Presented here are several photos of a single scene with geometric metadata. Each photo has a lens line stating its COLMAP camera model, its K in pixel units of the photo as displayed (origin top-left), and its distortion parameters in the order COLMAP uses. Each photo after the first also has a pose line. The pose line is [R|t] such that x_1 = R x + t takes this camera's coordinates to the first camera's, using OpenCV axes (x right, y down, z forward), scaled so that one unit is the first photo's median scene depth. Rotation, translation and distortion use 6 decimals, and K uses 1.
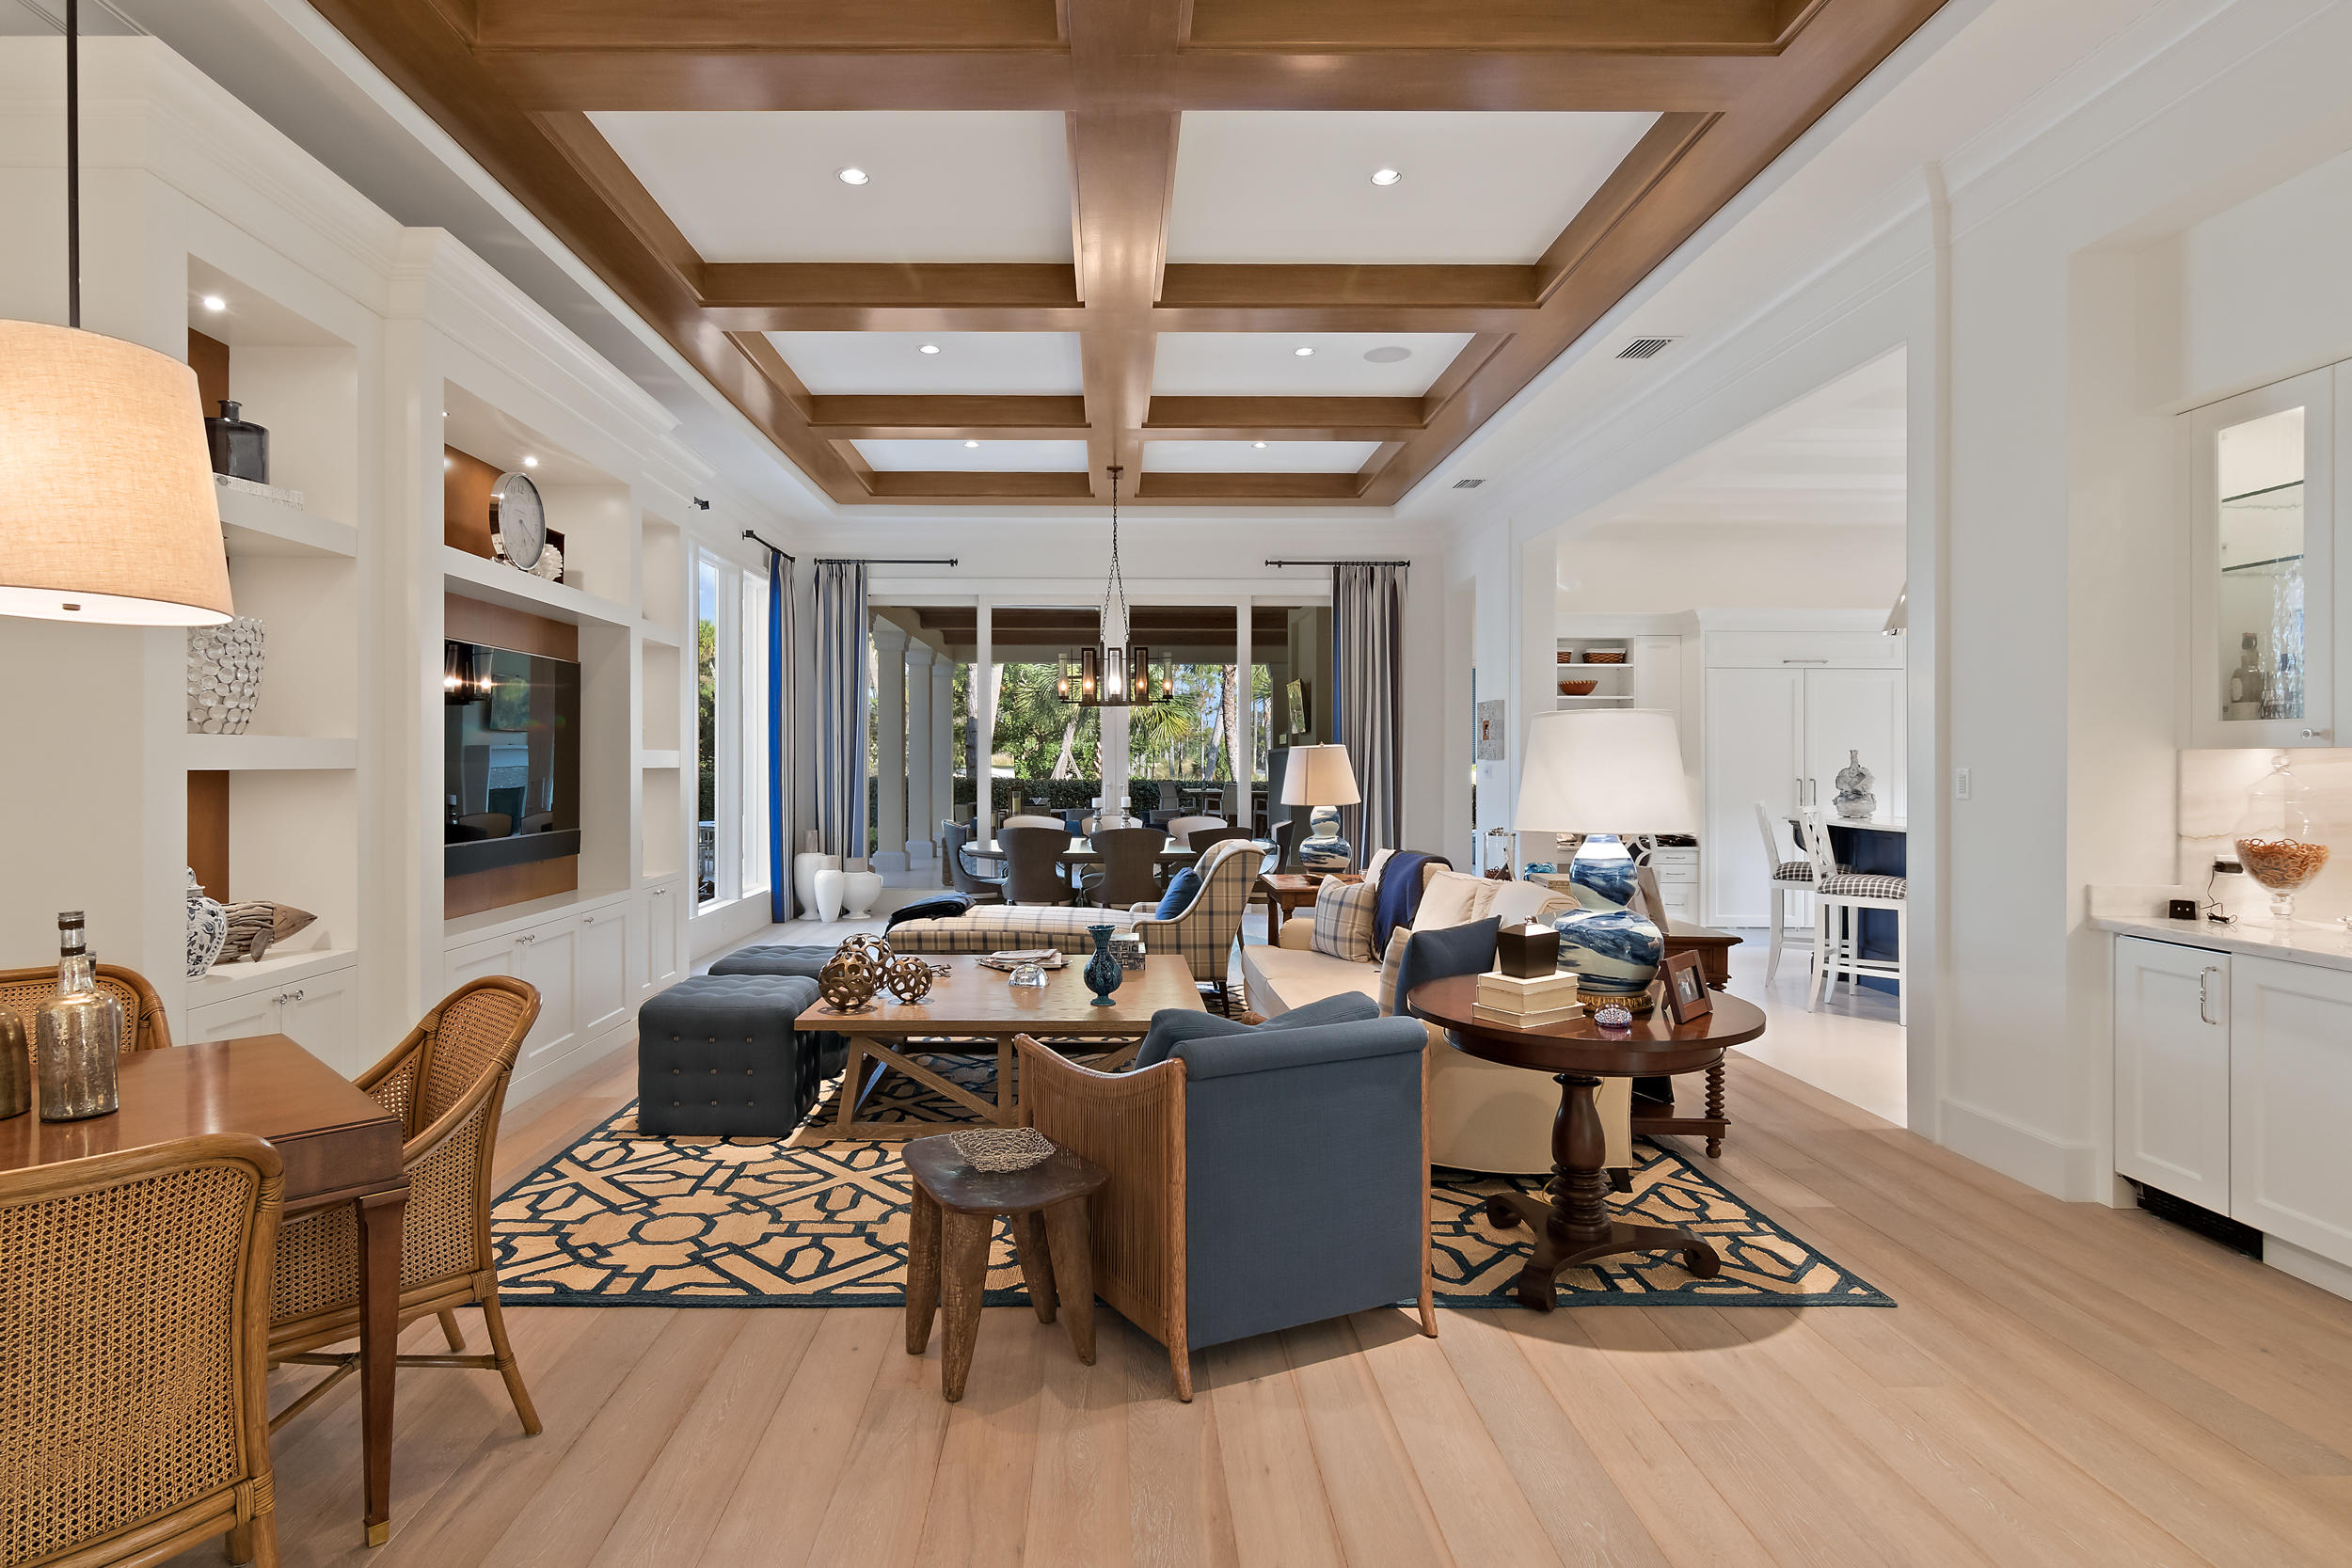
lens RADIAL K [[1213.7, 0, 1076.8], [0, 1213.7, 746.8], [0, 0, 1]] dist [0.000956, 0.000360]
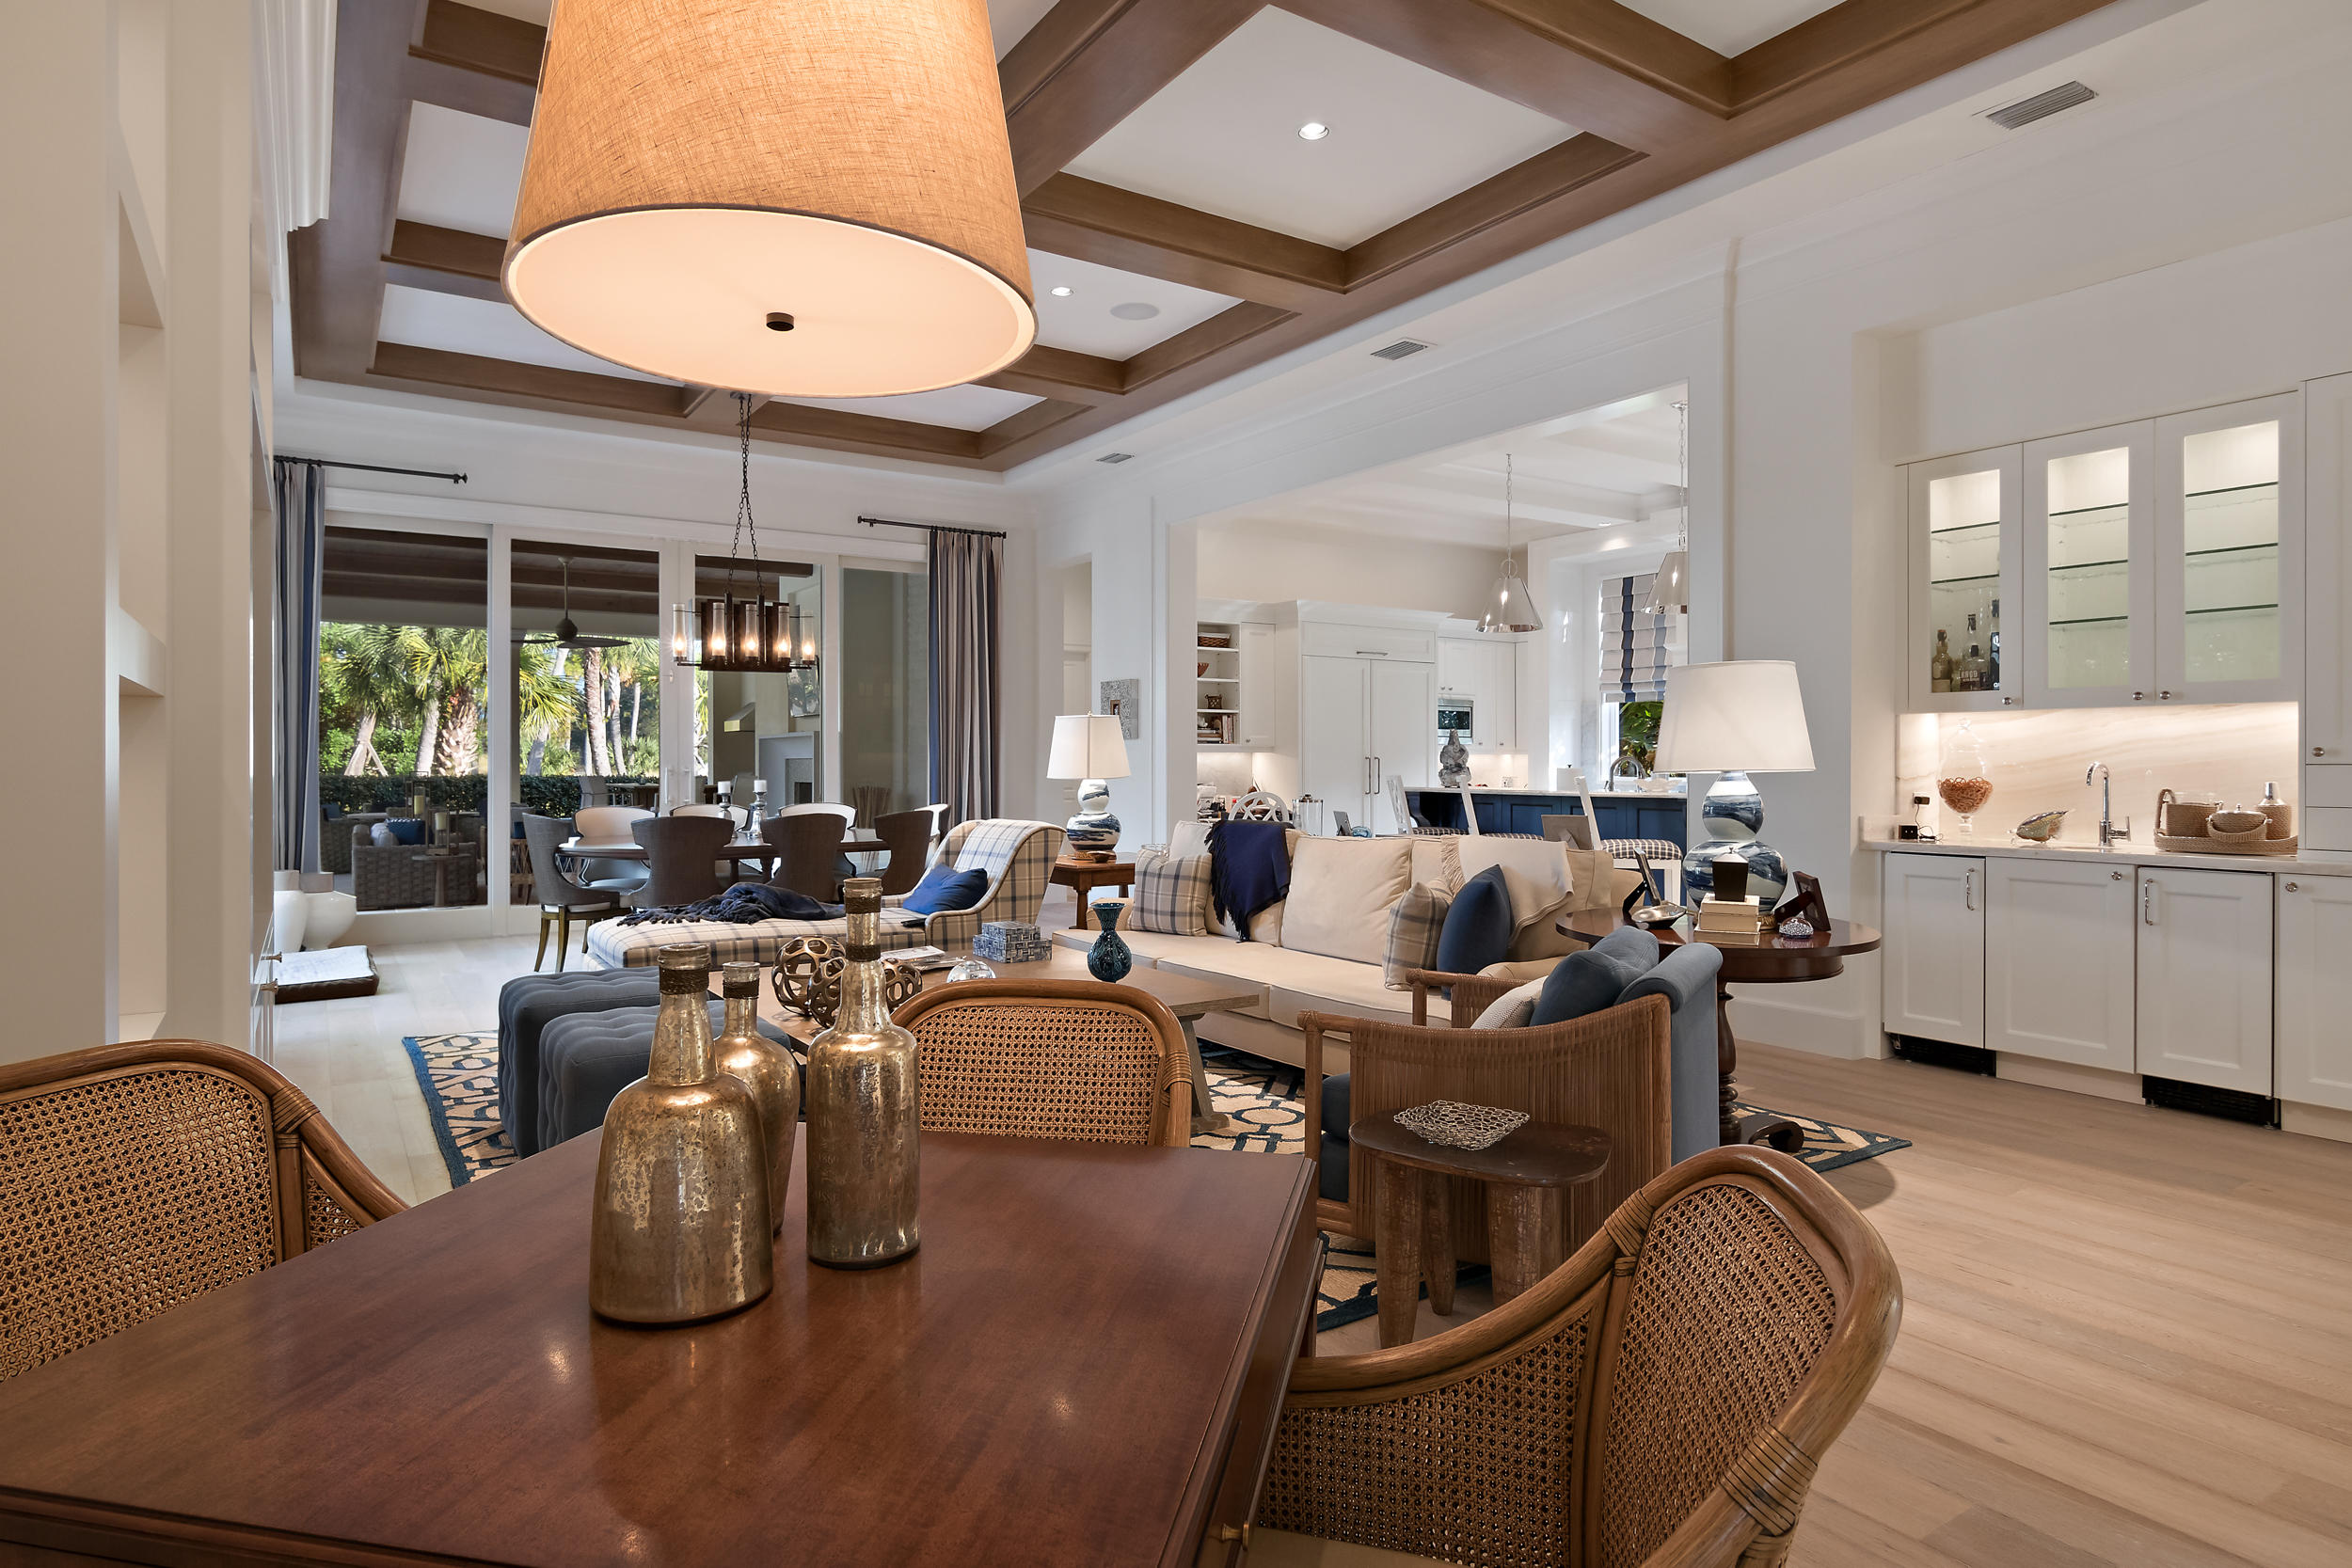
lens RADIAL K [[1302.6, 0, 1152.1], [0, 1302.6, 752.2], [0, 0, 1]] dist [-0.004810, -0.001140]
pose [[0.835354, 0.002315, 0.549707, -0.435452], [-0.005654, 0.999974, 0.004381, 0.032087], [-0.549683, -0.006767, 0.835346, 0.188066]]
